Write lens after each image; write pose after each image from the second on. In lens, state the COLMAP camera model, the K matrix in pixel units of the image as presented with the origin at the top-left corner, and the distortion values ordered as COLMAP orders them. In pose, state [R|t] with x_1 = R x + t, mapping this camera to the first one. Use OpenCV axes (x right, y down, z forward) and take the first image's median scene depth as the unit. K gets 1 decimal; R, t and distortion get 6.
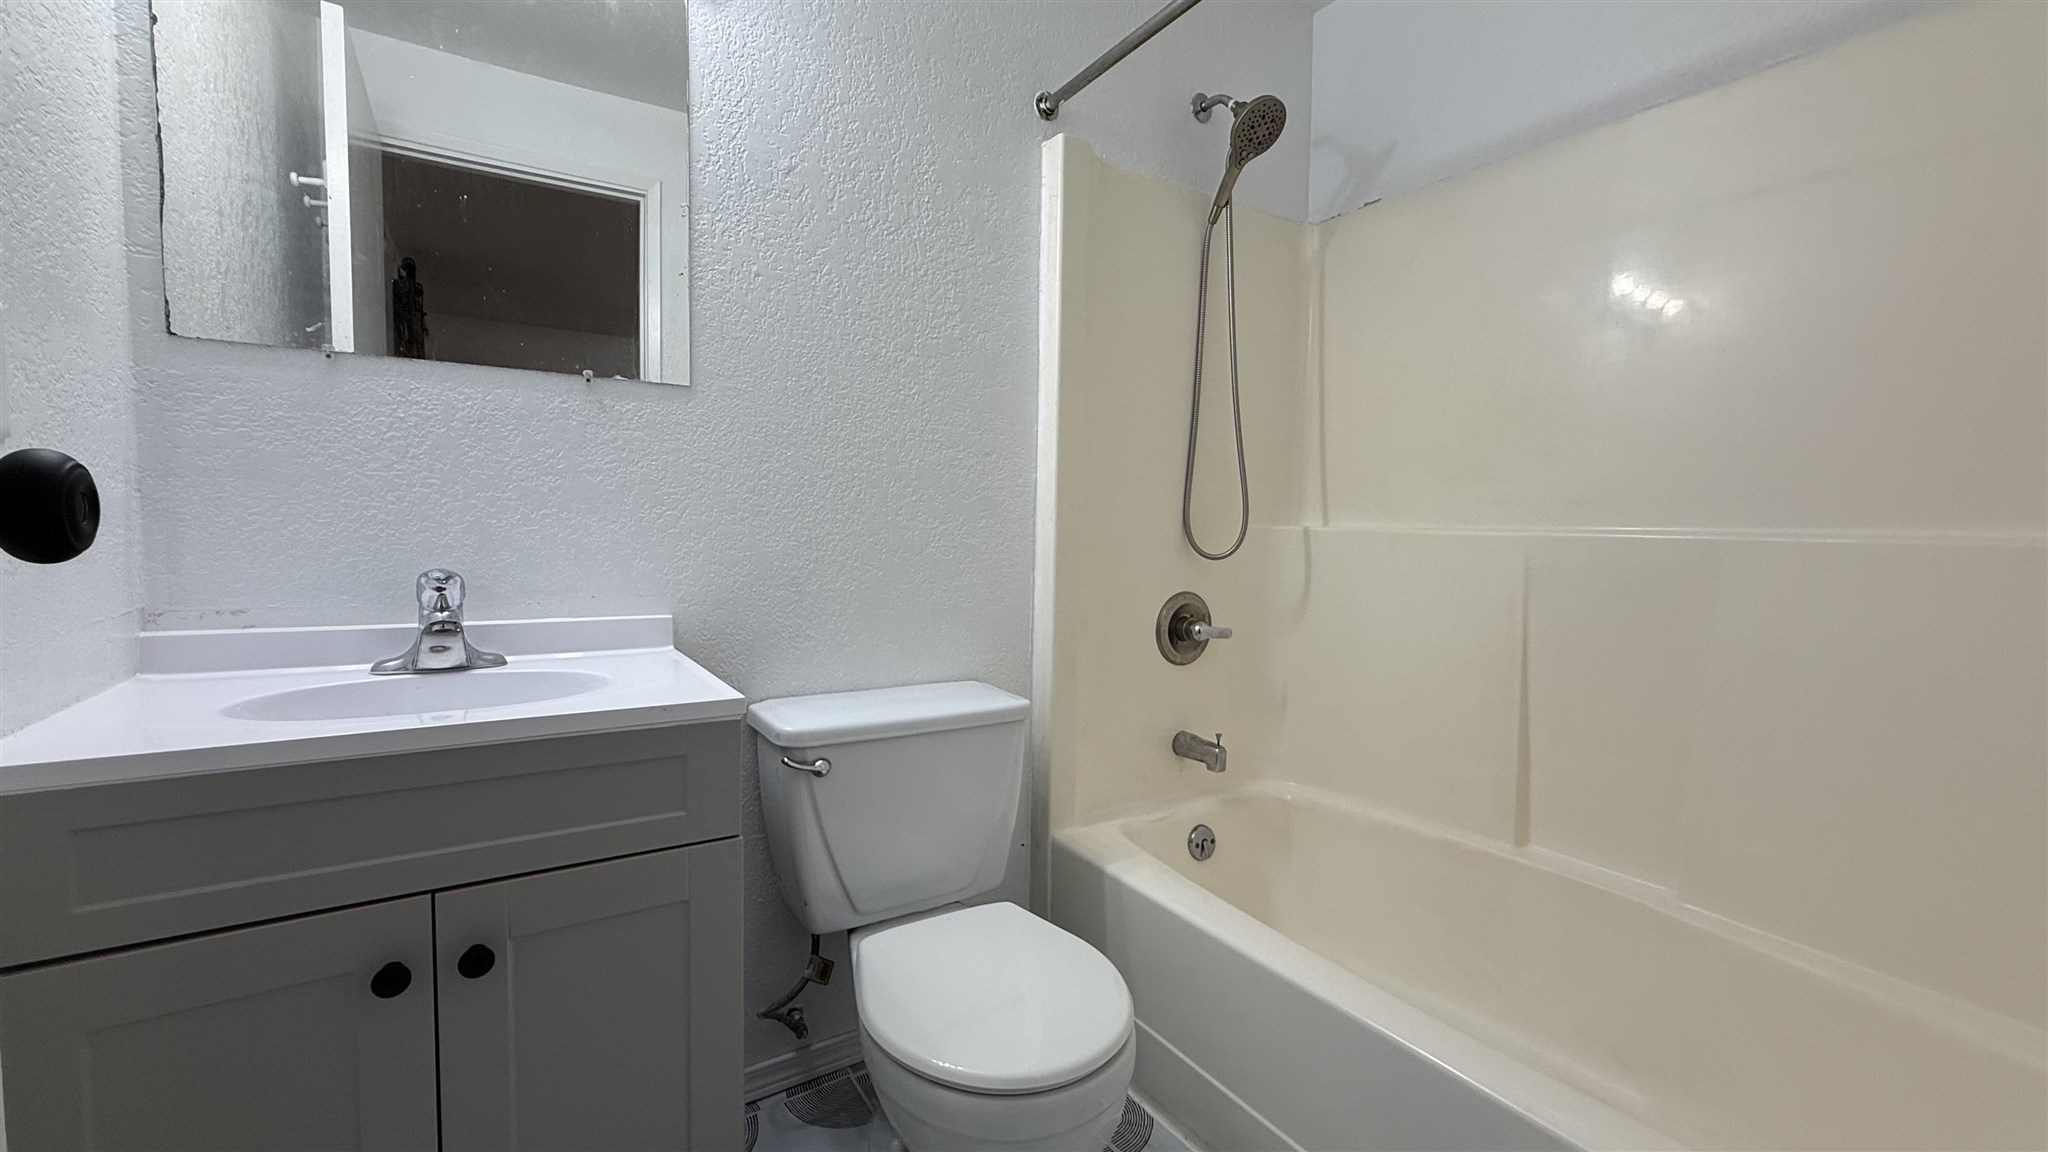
lens RADIAL K [[817.7, 0, 1019.7], [0, 817.7, 578.3], [0, 0, 1]] dist [0.001759, 0.000244]
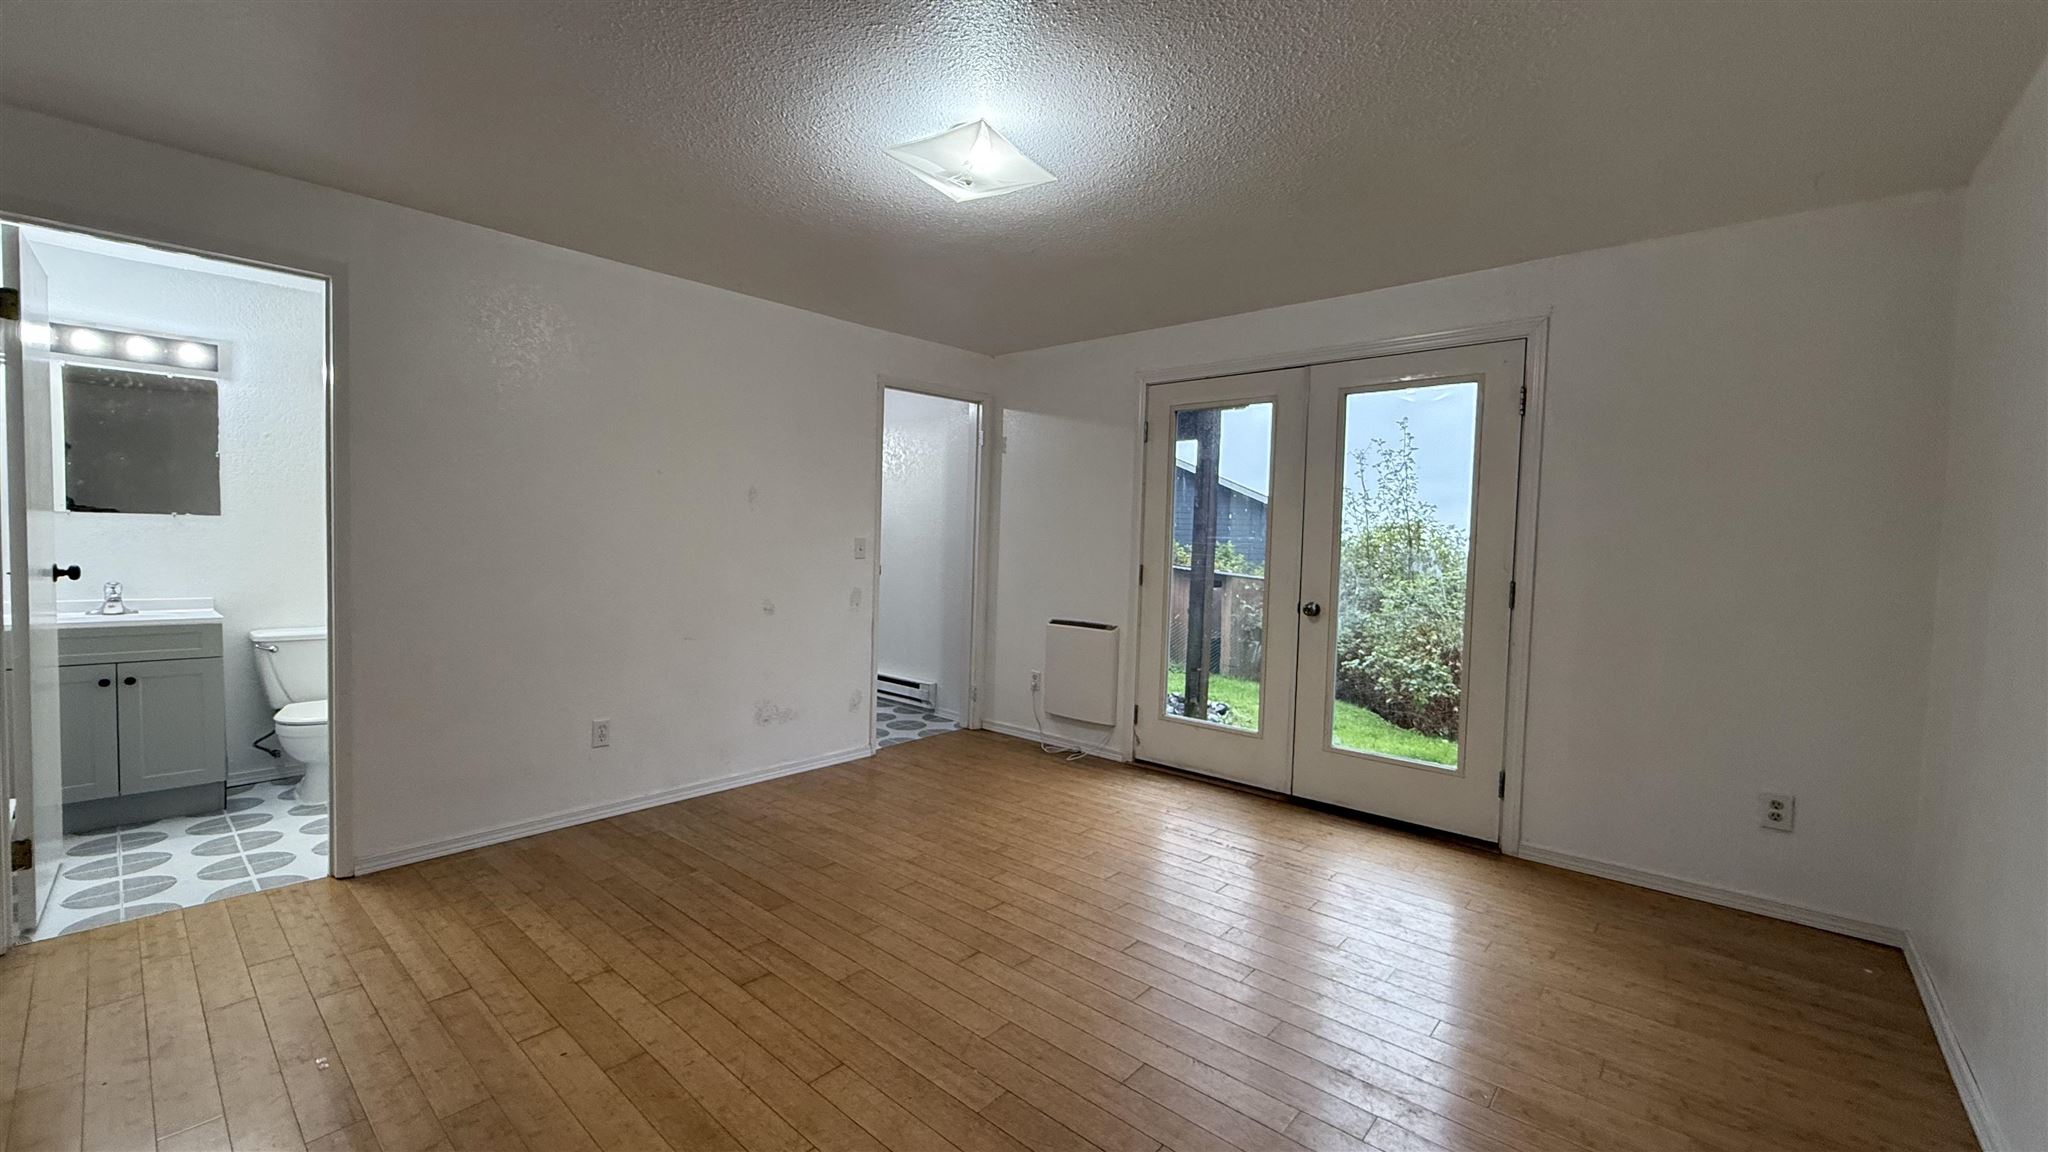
lens RADIAL K [[817.7, 0, 1019.7], [0, 817.7, 578.3], [0, 0, 1]] dist [0.001759, 0.000244]
pose [[0.962898, 0.002360, 0.269857, 2.229576], [-0.000534, 0.999976, -0.006838, -0.005460], [-0.269866, 0.006440, 0.962876, -3.685355]]
